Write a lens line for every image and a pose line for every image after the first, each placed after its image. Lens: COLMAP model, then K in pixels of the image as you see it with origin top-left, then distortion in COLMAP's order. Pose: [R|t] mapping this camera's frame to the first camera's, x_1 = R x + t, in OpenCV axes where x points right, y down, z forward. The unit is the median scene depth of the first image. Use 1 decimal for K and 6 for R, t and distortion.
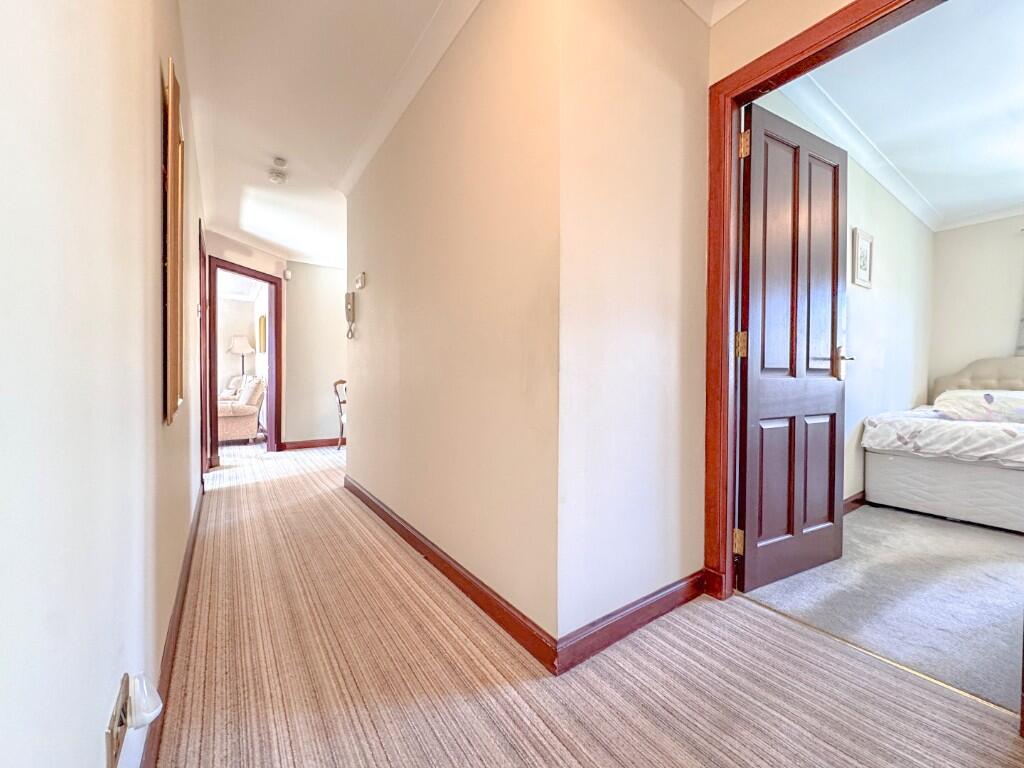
lens RADIAL K [[411.1, 0, 512.0], [0, 411.1, 384.0], [0, 0, 1]] dist [-0.000007, -0.000211]
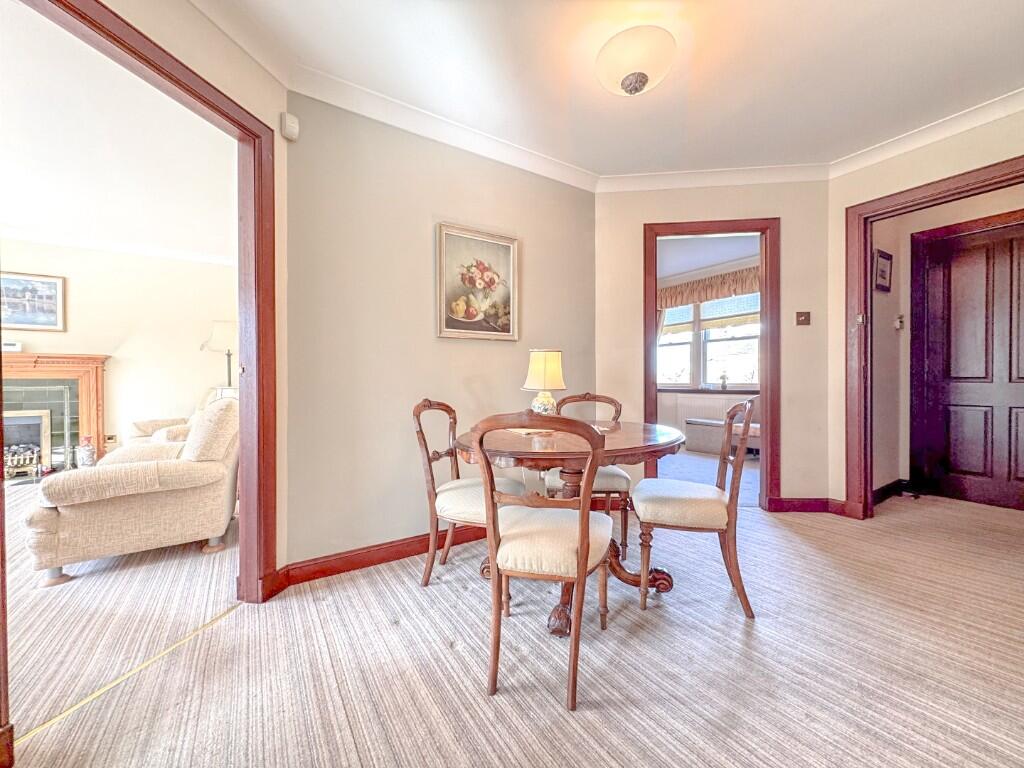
lens RADIAL K [[402.7, 0, 512.0], [0, 402.7, 384.0], [0, 0, 1]] dist [-0.001201, -0.000185]
pose [[0.999246, -0.013338, -0.036452, -0.332561], [0.013066, 0.999885, -0.007691, -0.021671], [0.036550, 0.007209, 0.999306, 0.641869]]
